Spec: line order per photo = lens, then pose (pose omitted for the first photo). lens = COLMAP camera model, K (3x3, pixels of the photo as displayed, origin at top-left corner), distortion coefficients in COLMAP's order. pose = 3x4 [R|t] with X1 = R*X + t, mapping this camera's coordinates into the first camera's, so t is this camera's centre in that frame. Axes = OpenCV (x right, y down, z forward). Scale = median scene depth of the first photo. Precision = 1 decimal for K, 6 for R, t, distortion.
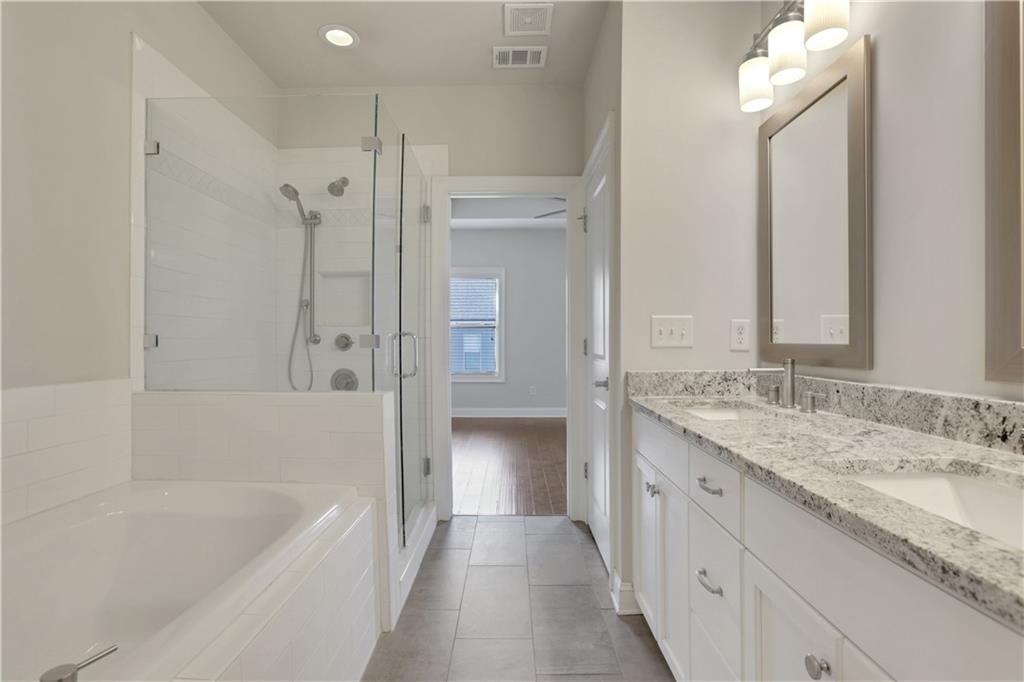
lens RADIAL K [[473.5, 0, 508.4], [0, 473.5, 337.7], [0, 0, 1]] dist [0.000756, 0.000178]
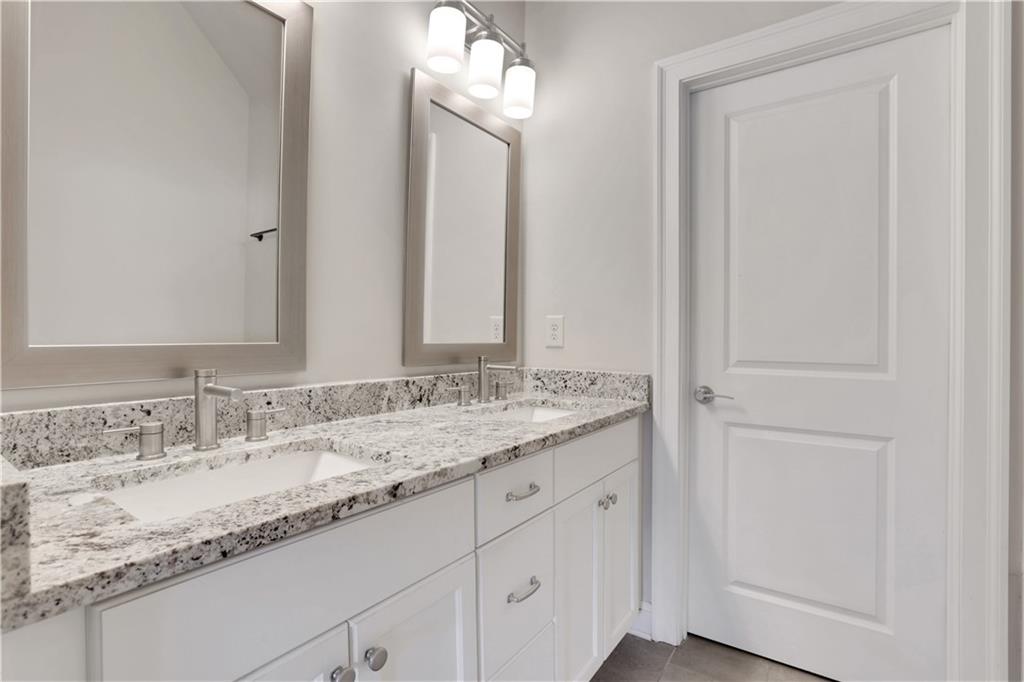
lens RADIAL K [[473.5, 0, 508.4], [0, 473.5, 337.7], [0, 0, 1]] dist [0.000756, 0.000178]
pose [[-0.803714, -0.008238, 0.594959, -0.114837], [-0.012206, 0.999922, -0.002644, 0.001946], [-0.594891, -0.009387, -0.803752, 1.700599]]
